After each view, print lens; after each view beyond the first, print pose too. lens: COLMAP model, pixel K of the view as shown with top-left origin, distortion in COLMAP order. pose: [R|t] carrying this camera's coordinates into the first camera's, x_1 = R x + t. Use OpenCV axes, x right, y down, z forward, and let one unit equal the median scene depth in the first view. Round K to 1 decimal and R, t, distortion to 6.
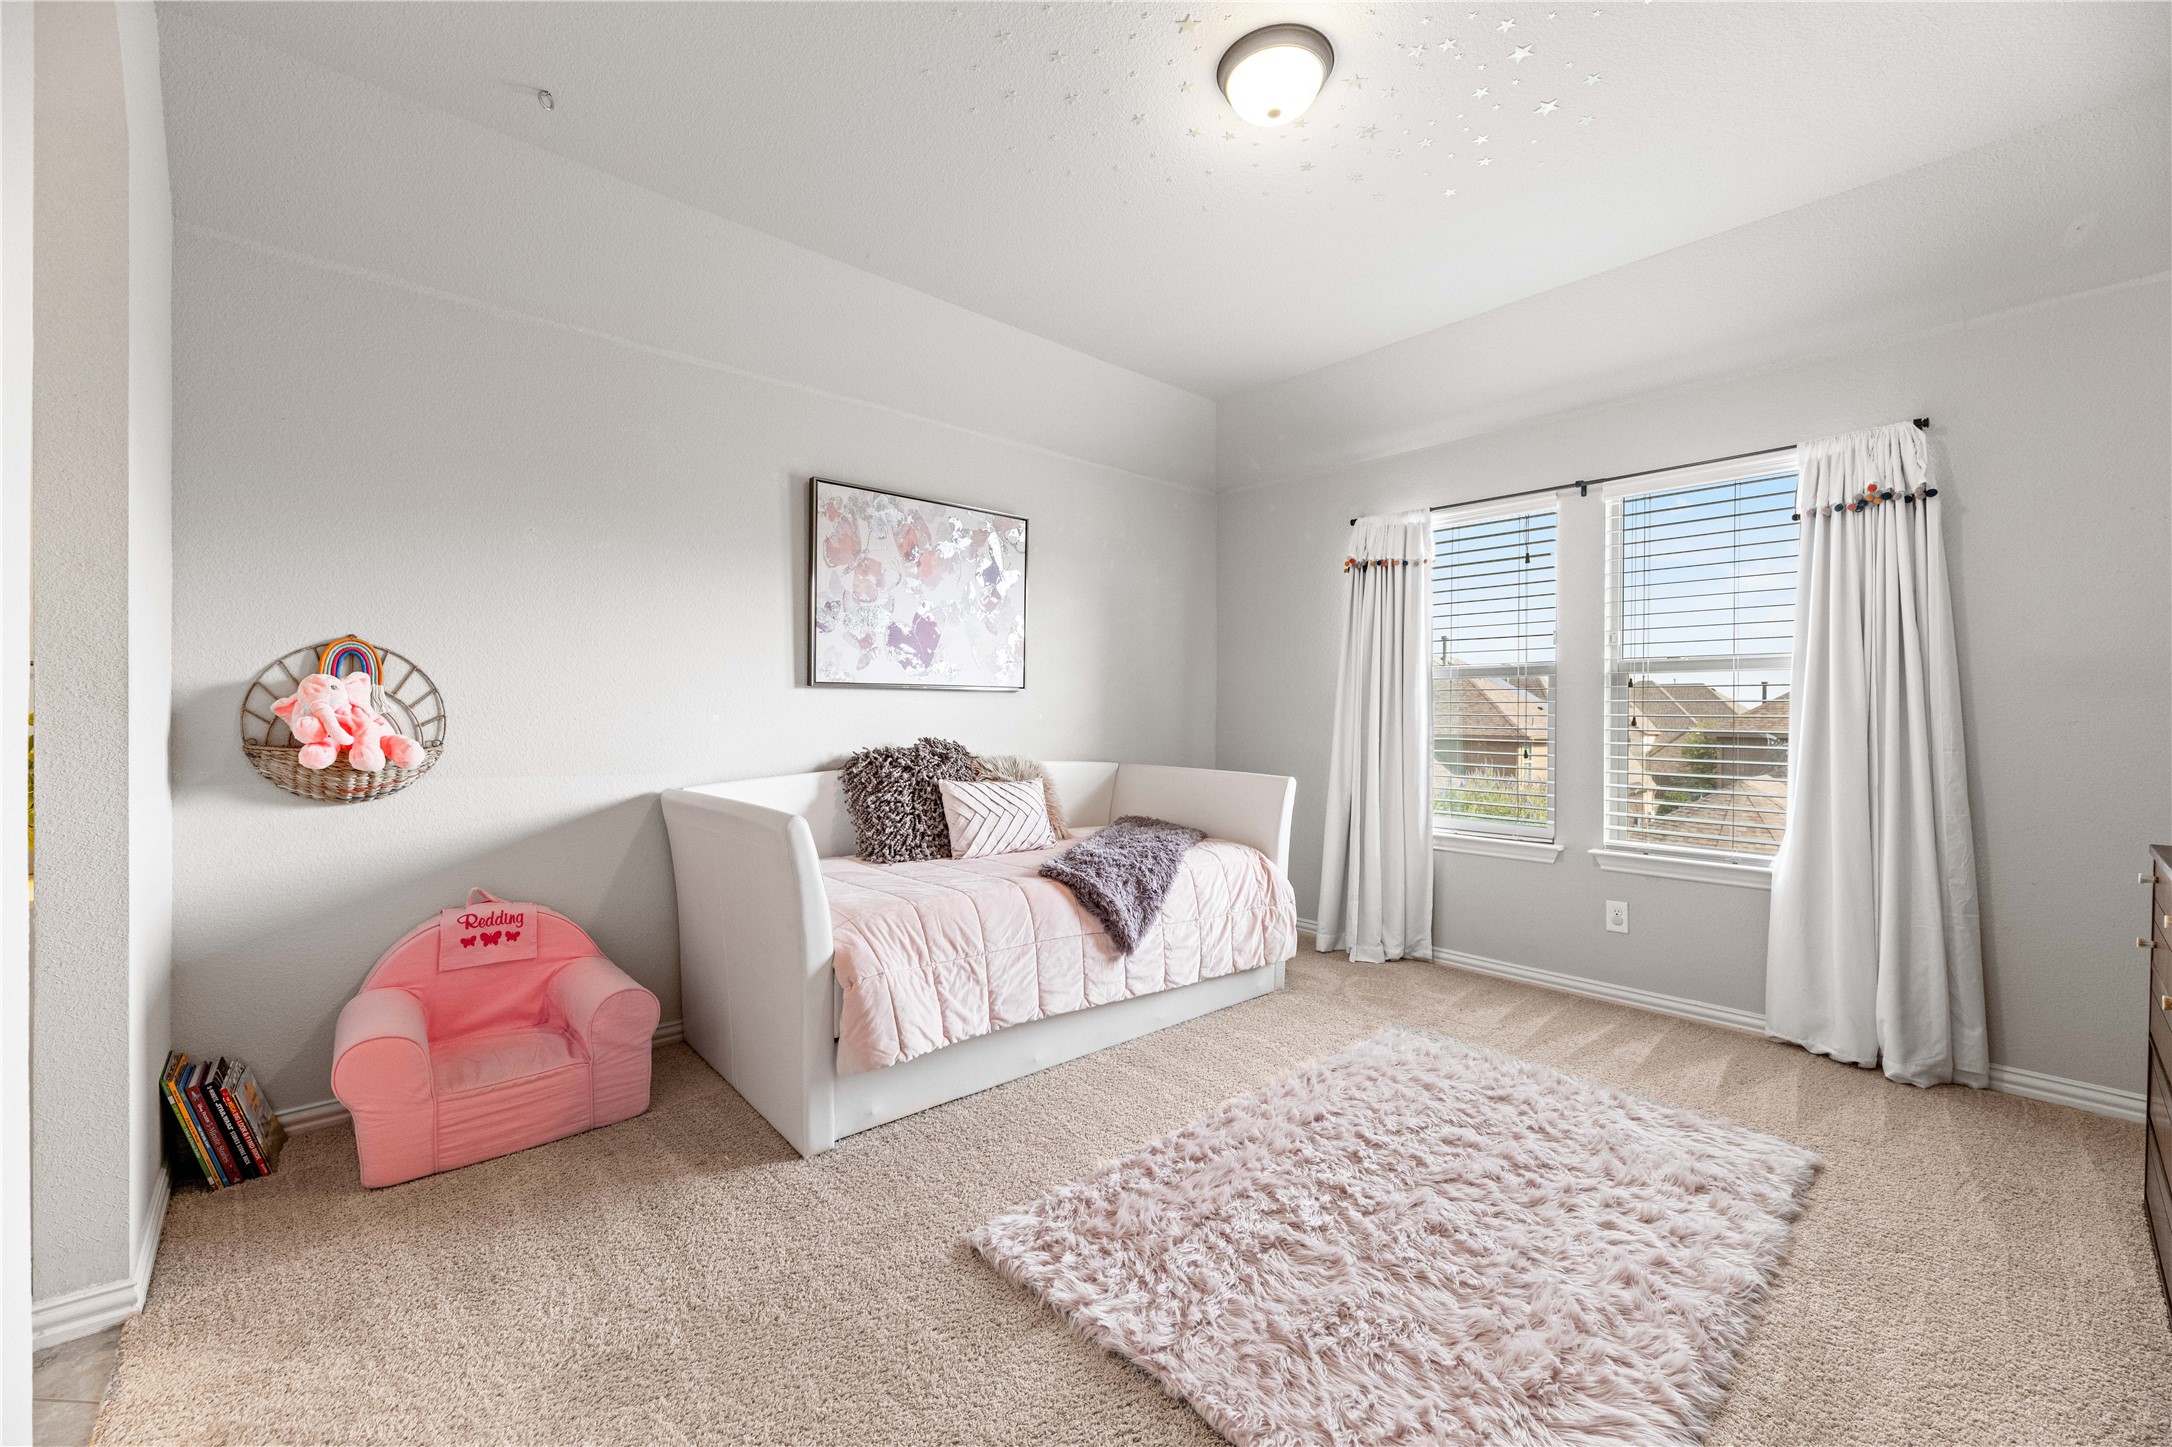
lens RADIAL K [[886.6, 0, 1072.0], [0, 886.6, 706.9], [0, 0, 1]] dist [-0.001810, 0.000836]
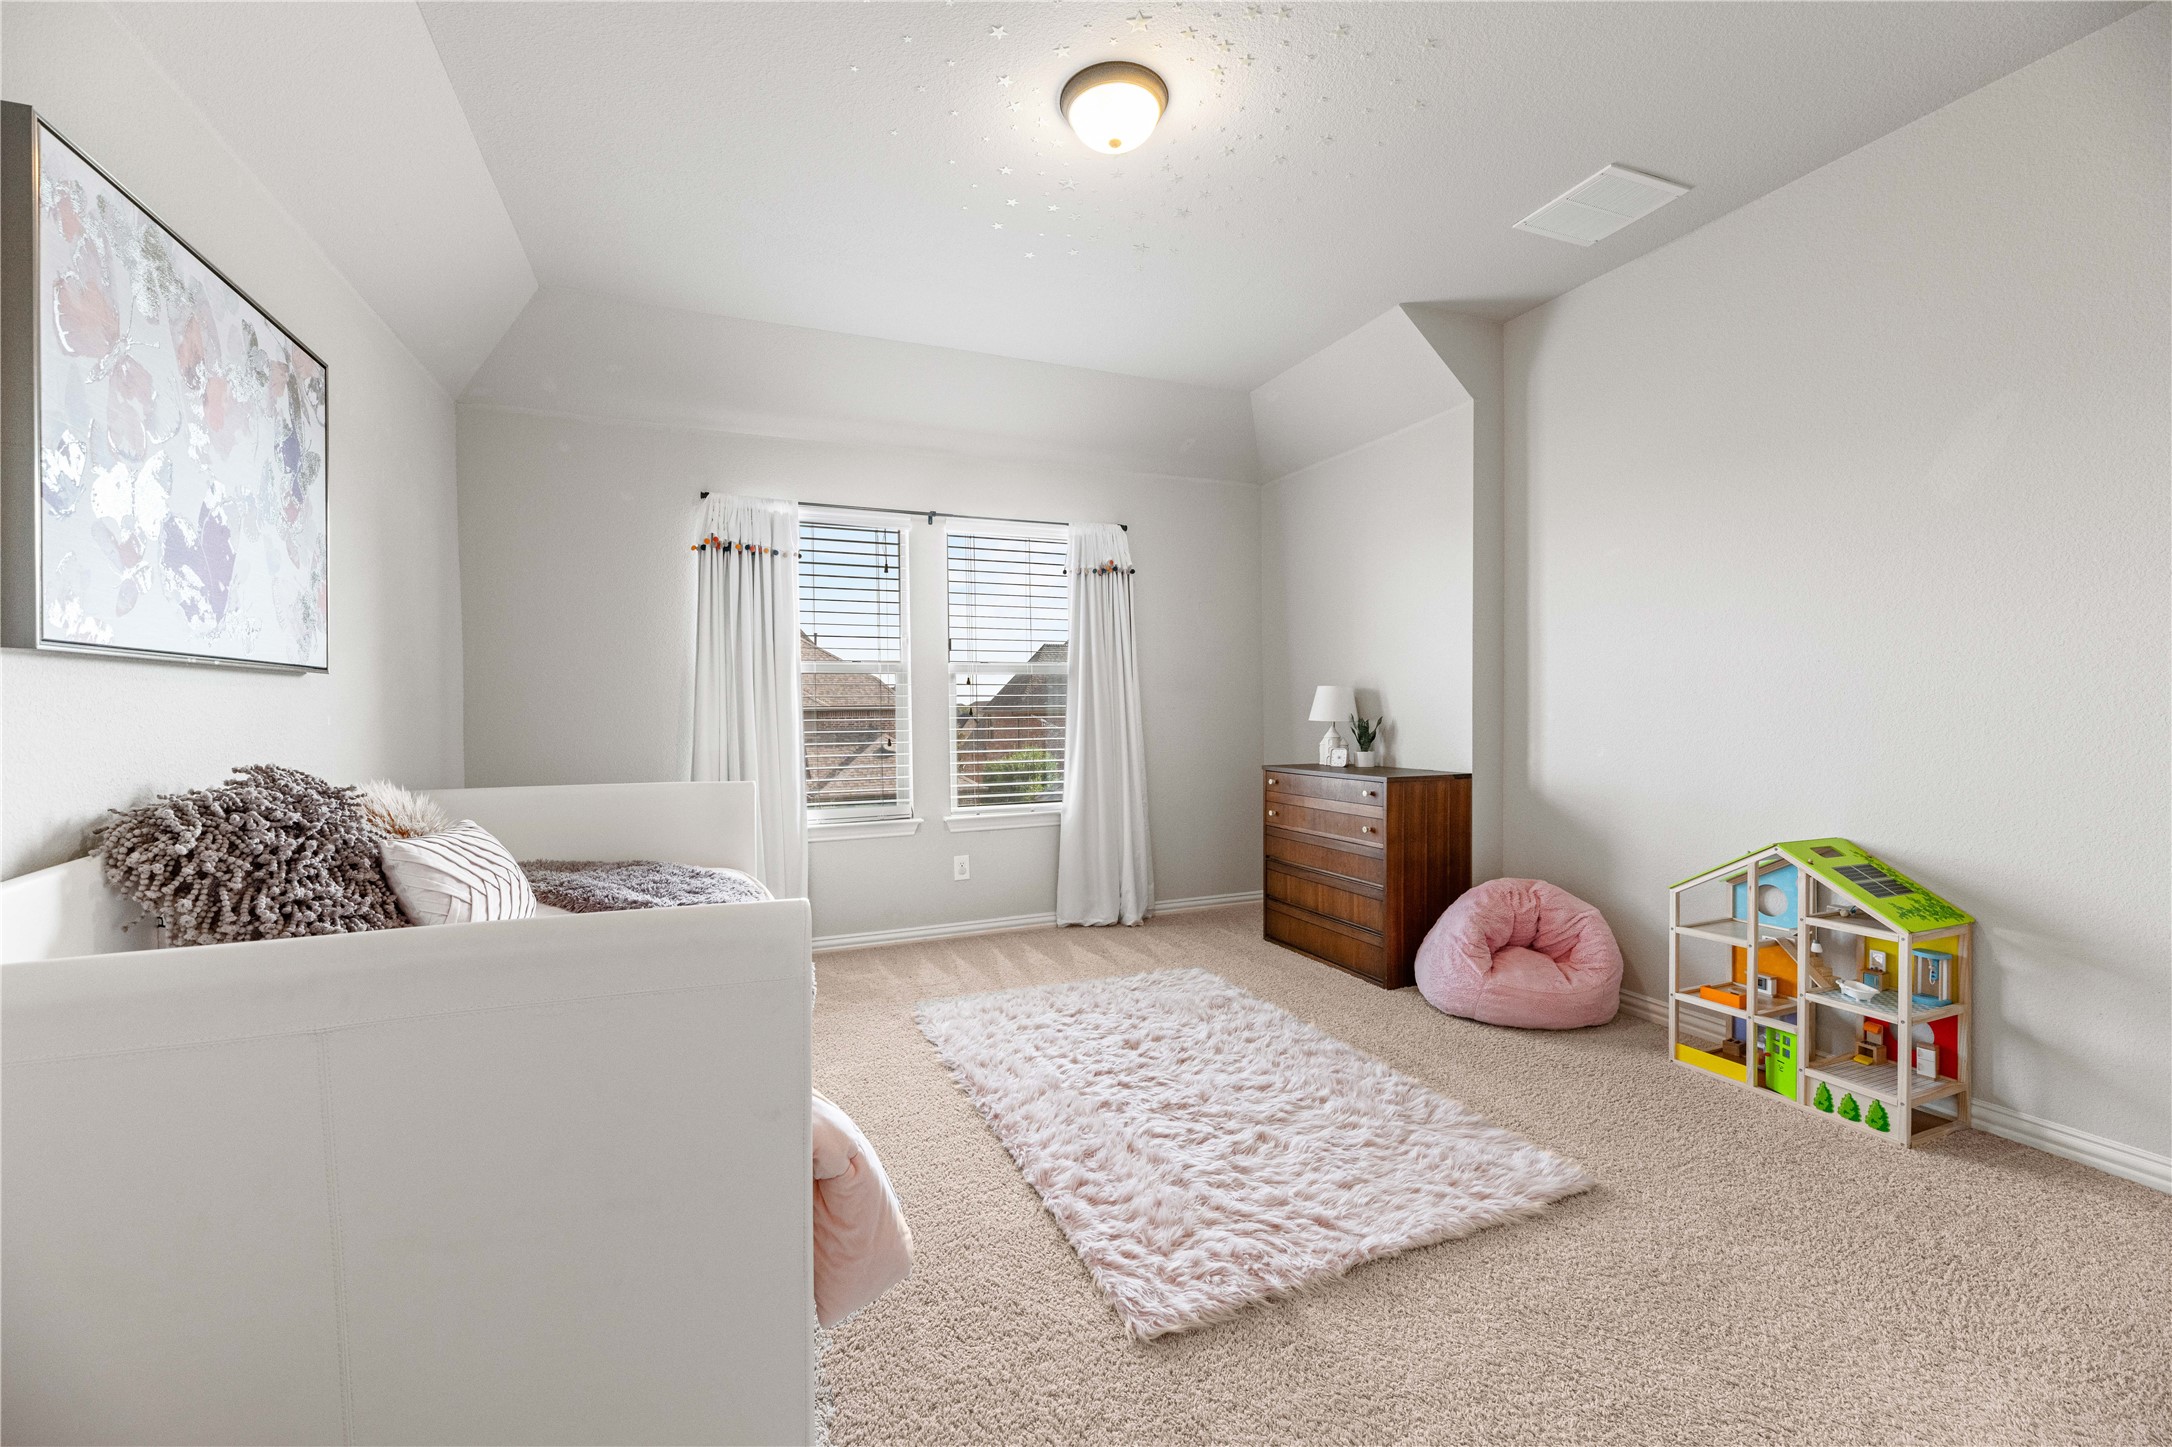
lens RADIAL K [[886.6, 0, 1072.5], [0, 886.6, 718.4], [0, 0, 1]] dist [-0.001810, 0.000836]
pose [[0.321336, -0.020728, 0.946738, -0.517002], [0.004309, 0.999782, 0.020427, 0.000631], [-0.946955, -0.002485, 0.321355, 0.449260]]
